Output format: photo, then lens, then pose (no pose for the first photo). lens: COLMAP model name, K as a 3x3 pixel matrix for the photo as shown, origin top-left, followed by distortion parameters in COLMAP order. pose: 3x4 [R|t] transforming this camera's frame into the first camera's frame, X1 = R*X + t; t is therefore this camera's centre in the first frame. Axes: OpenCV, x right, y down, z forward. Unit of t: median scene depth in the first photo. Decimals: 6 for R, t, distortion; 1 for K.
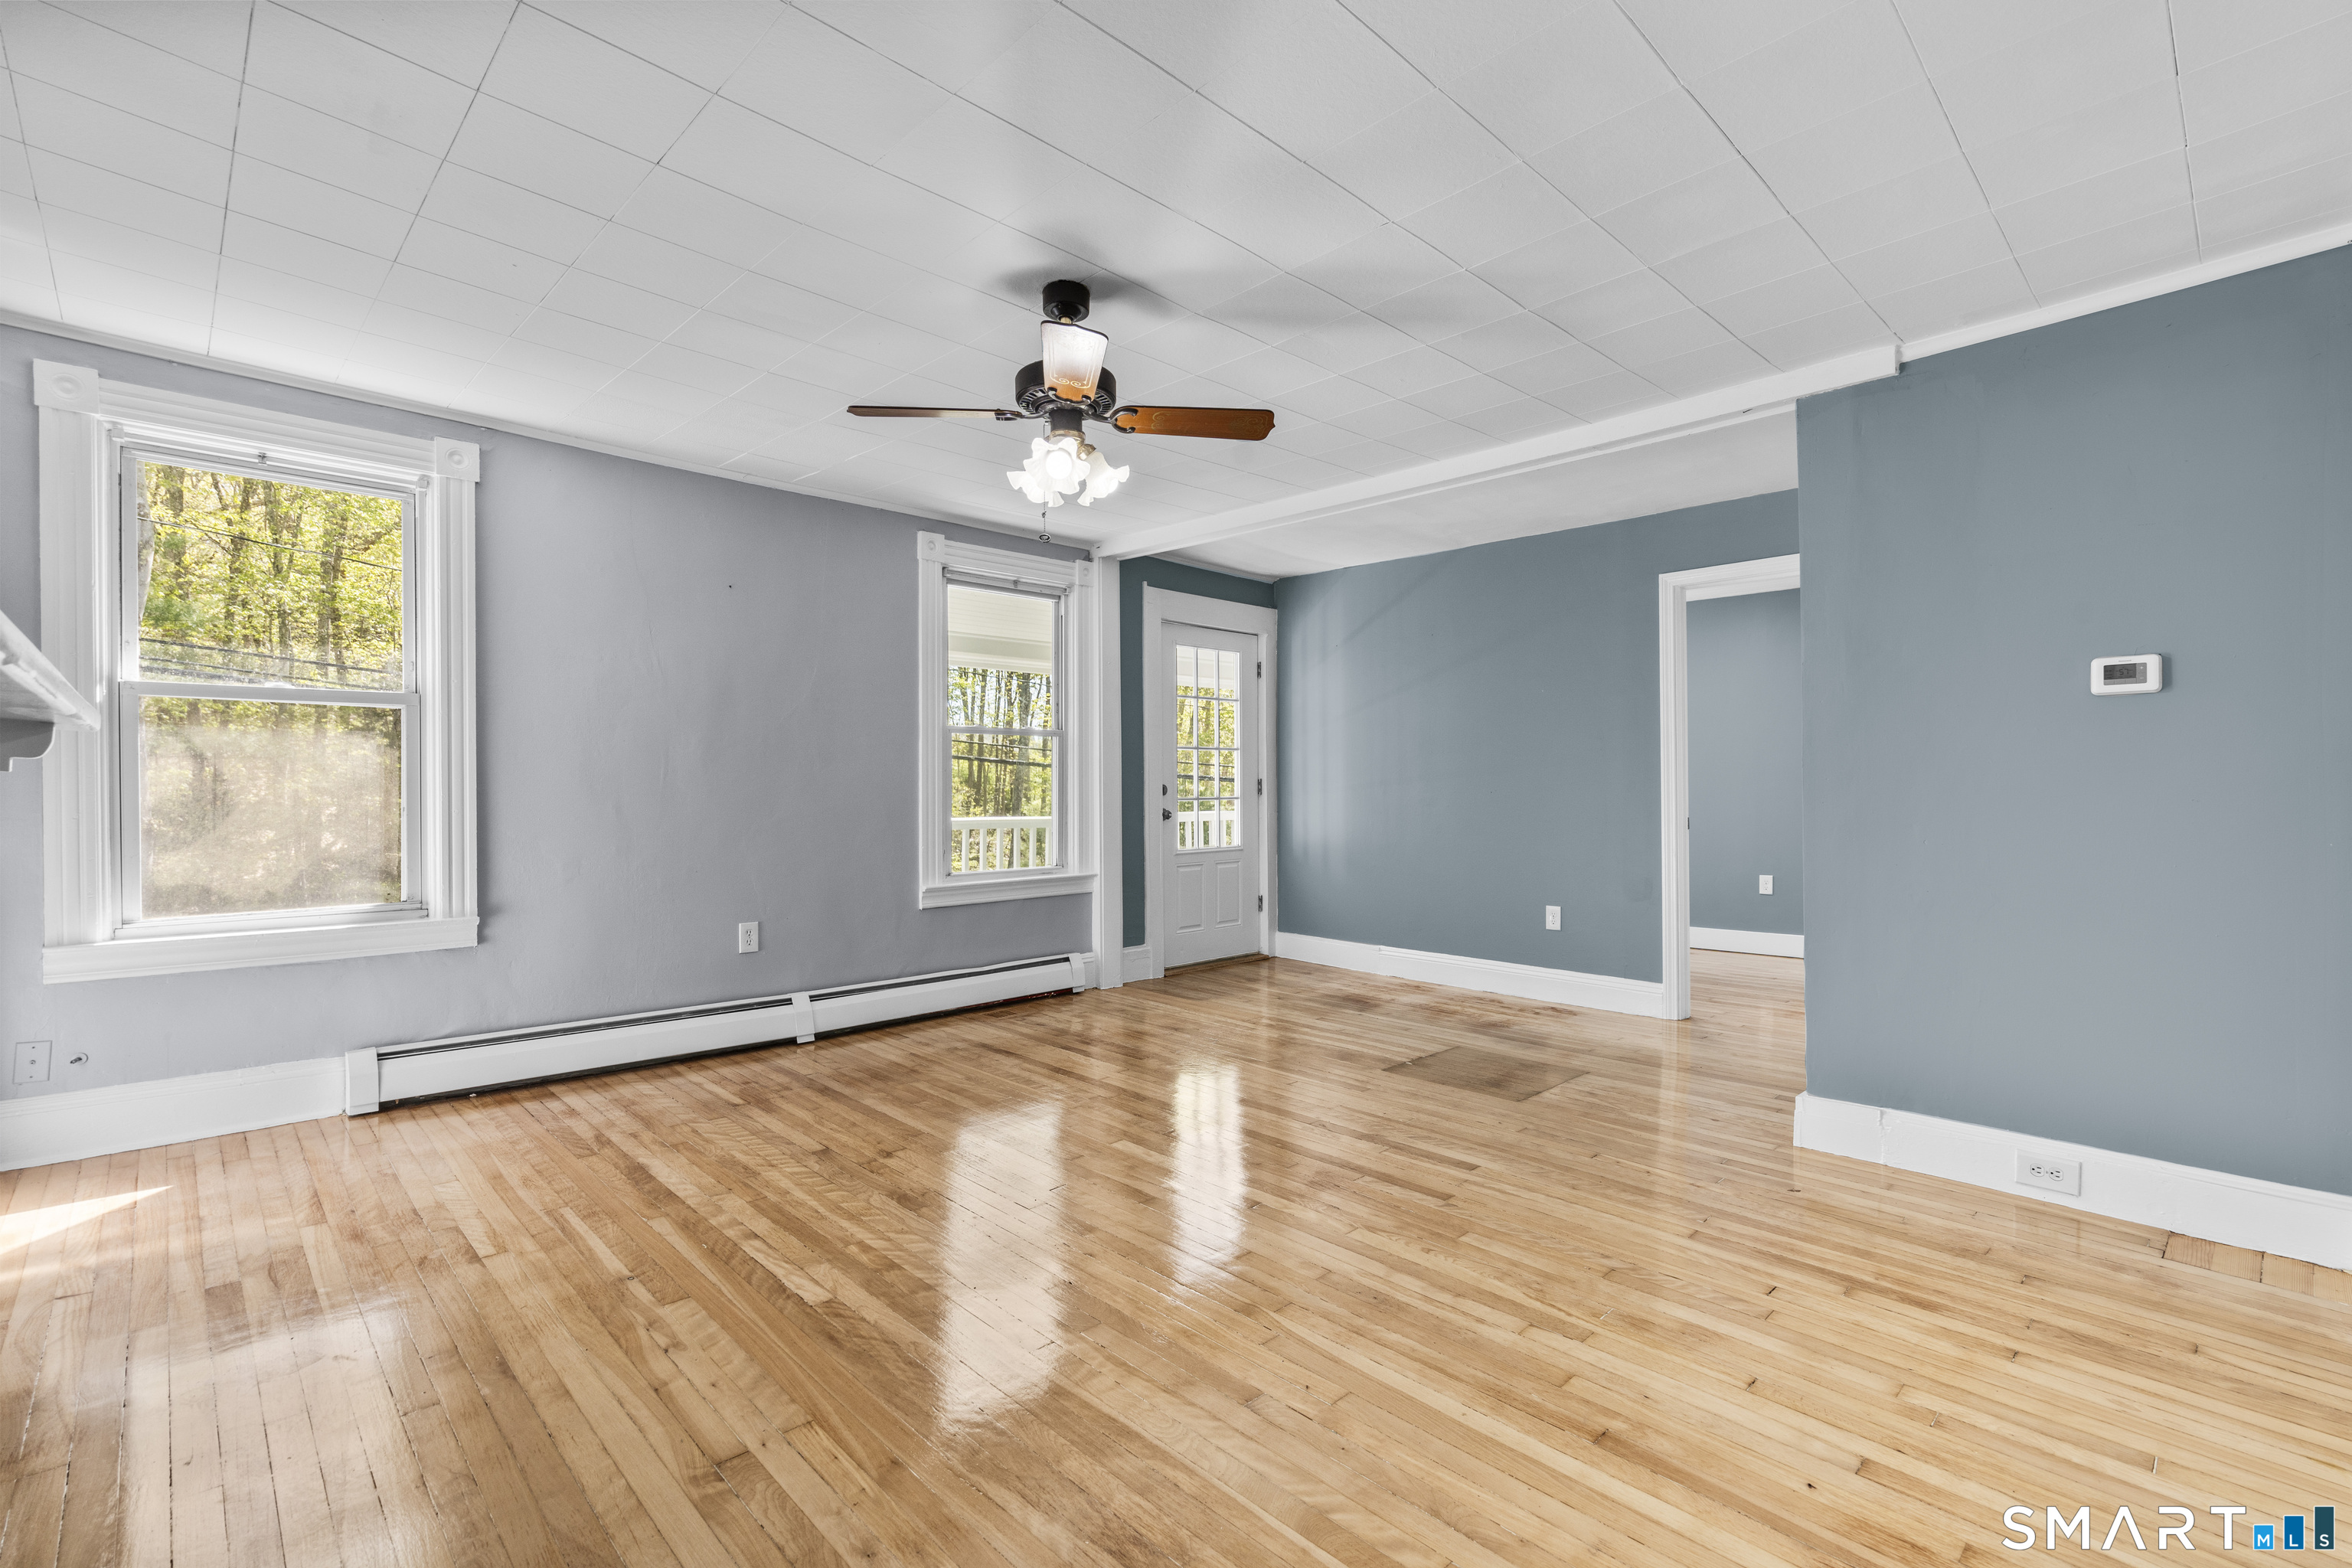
lens RADIAL K [[1047.1, 0, 1176.7], [0, 1047.1, 797.9], [0, 0, 1]] dist [-0.009162, 0.002987]
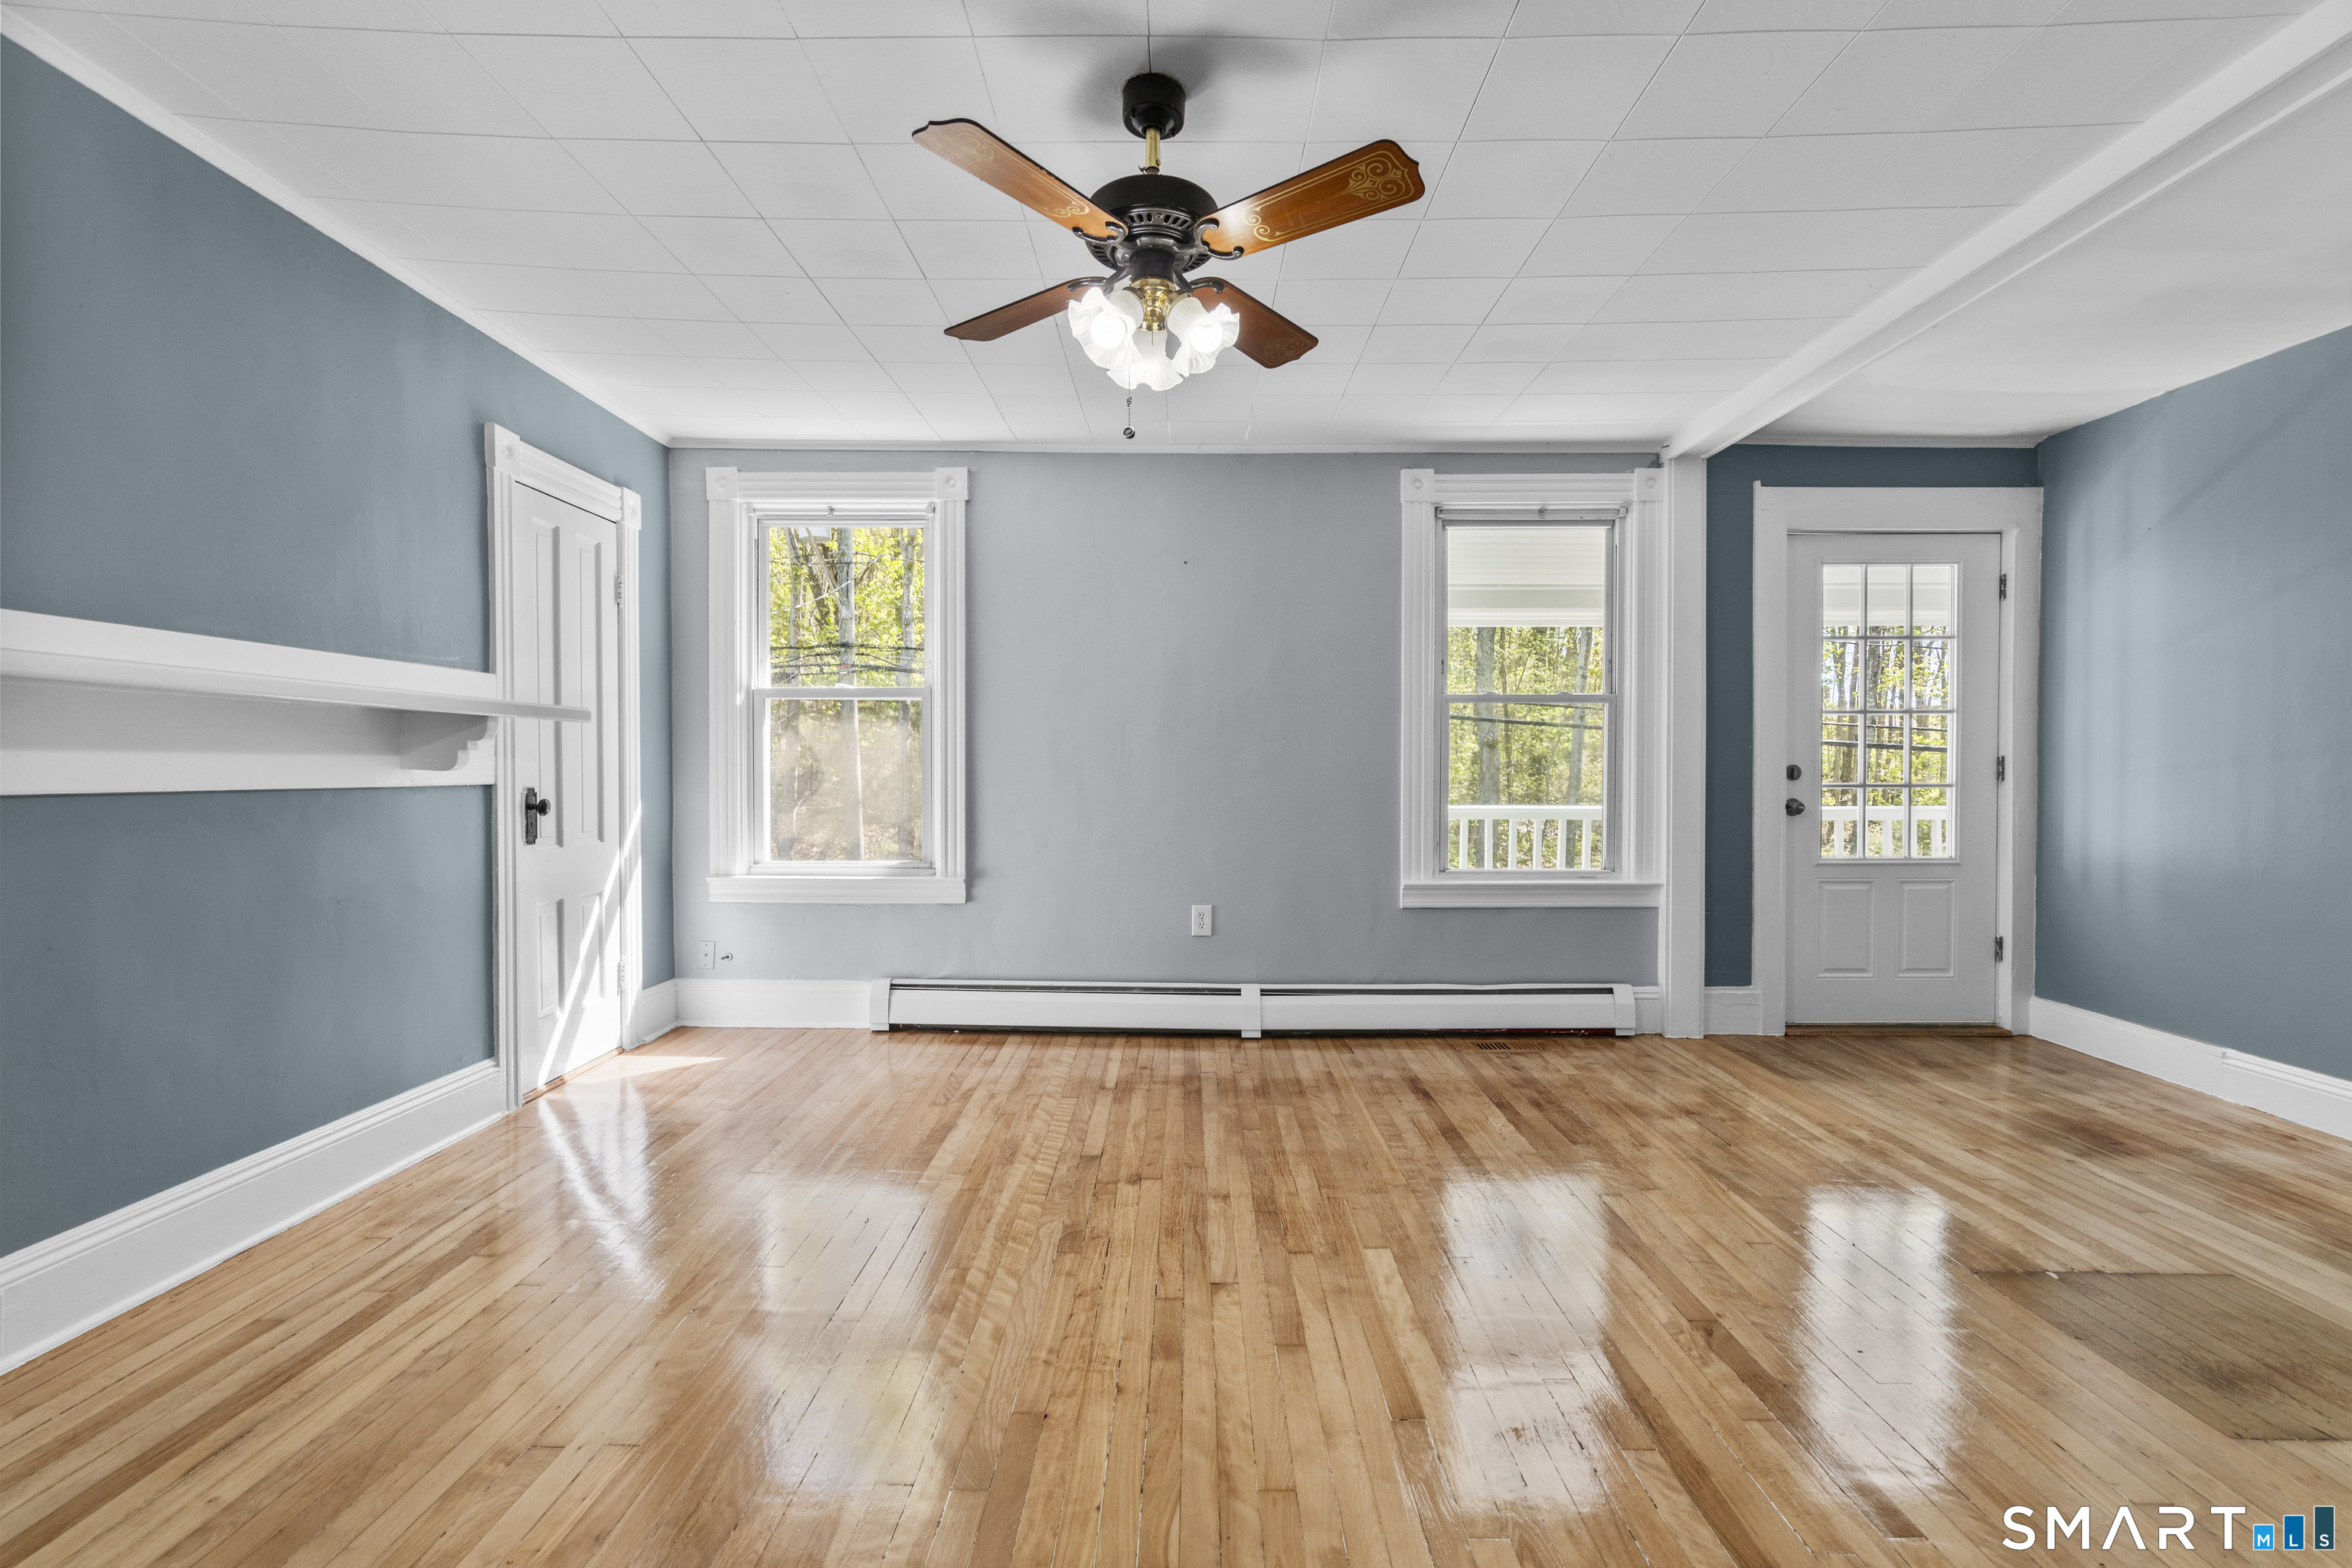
lens RADIAL K [[1047.1, 0, 1179.8], [0, 1047.1, 797.8], [0, 0, 1]] dist [-0.009162, 0.002987]
pose [[0.711549, 0.018196, -0.702401, 0.227526], [-0.010059, 0.999826, 0.015712, 0.003000], [0.702565, -0.004115, 0.711608, 0.250457]]
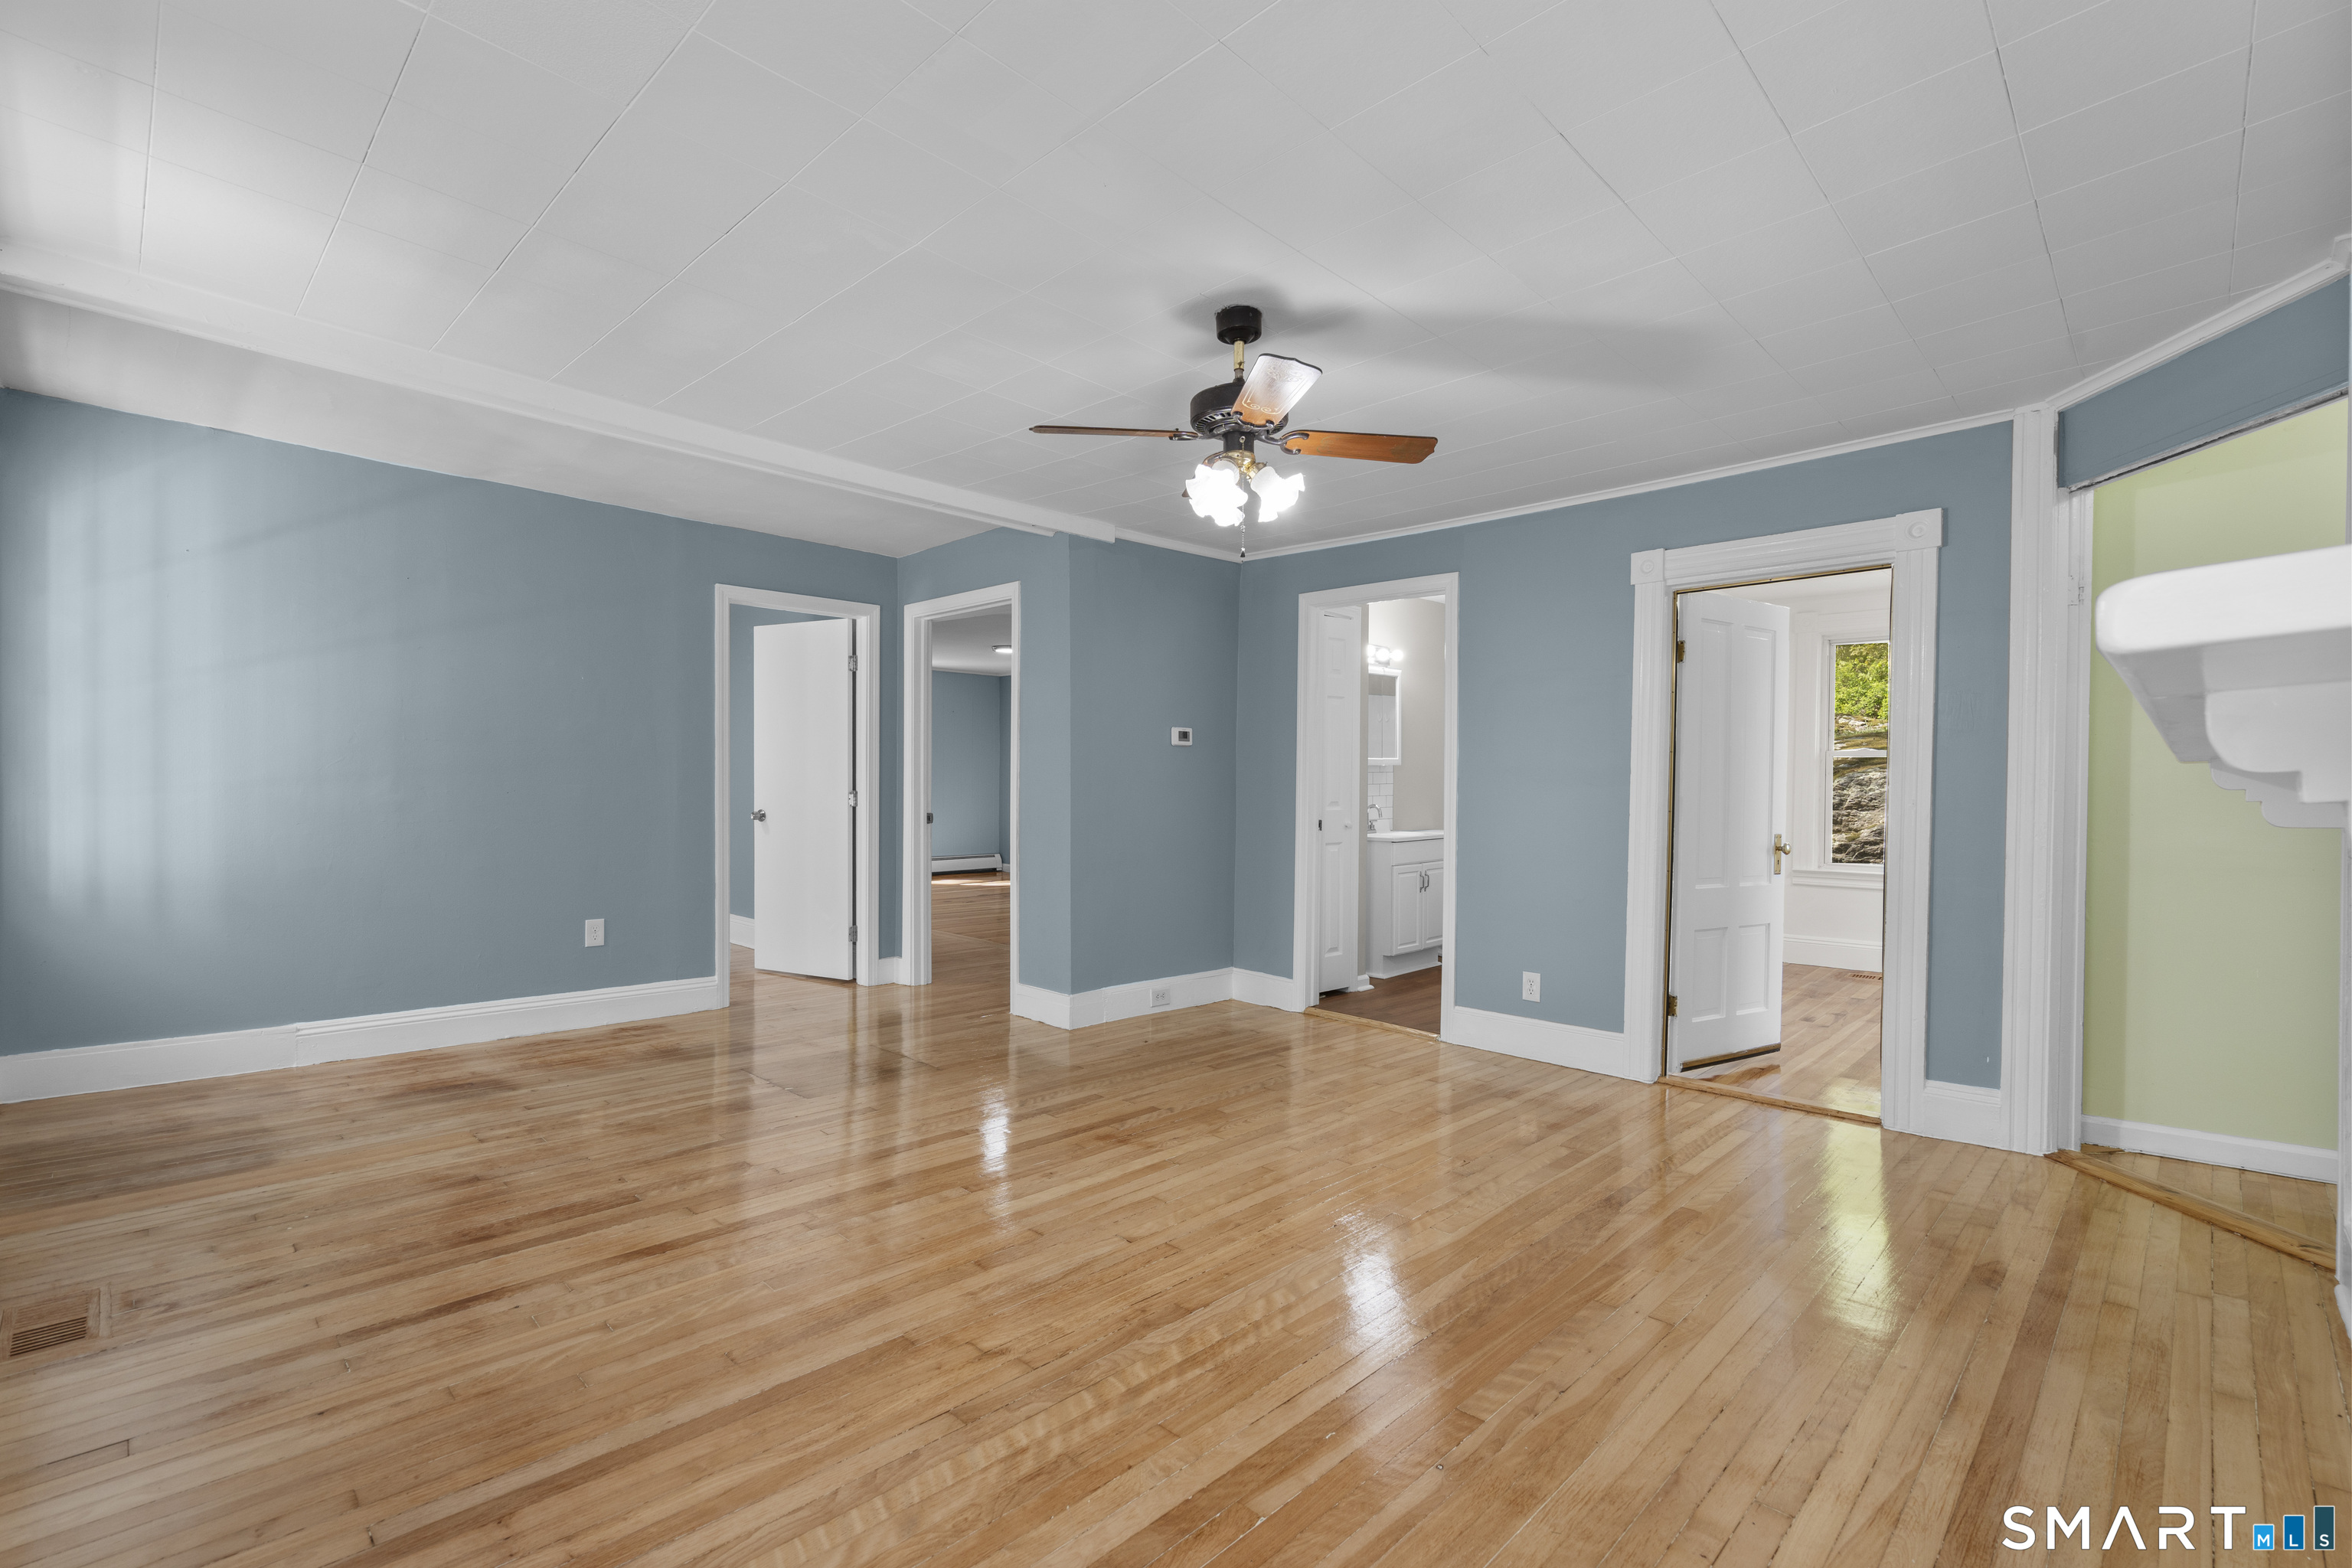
lens RADIAL K [[1047.1, 0, 1179.2], [0, 1047.1, 783.4], [0, 0, 1]] dist [-0.009162, 0.002987]
pose [[-0.025558, 0.002727, 0.999670, -0.589600], [-0.000946, 0.999996, -0.002752, -0.011798], [-0.999673, -0.001016, -0.025556, 0.562164]]
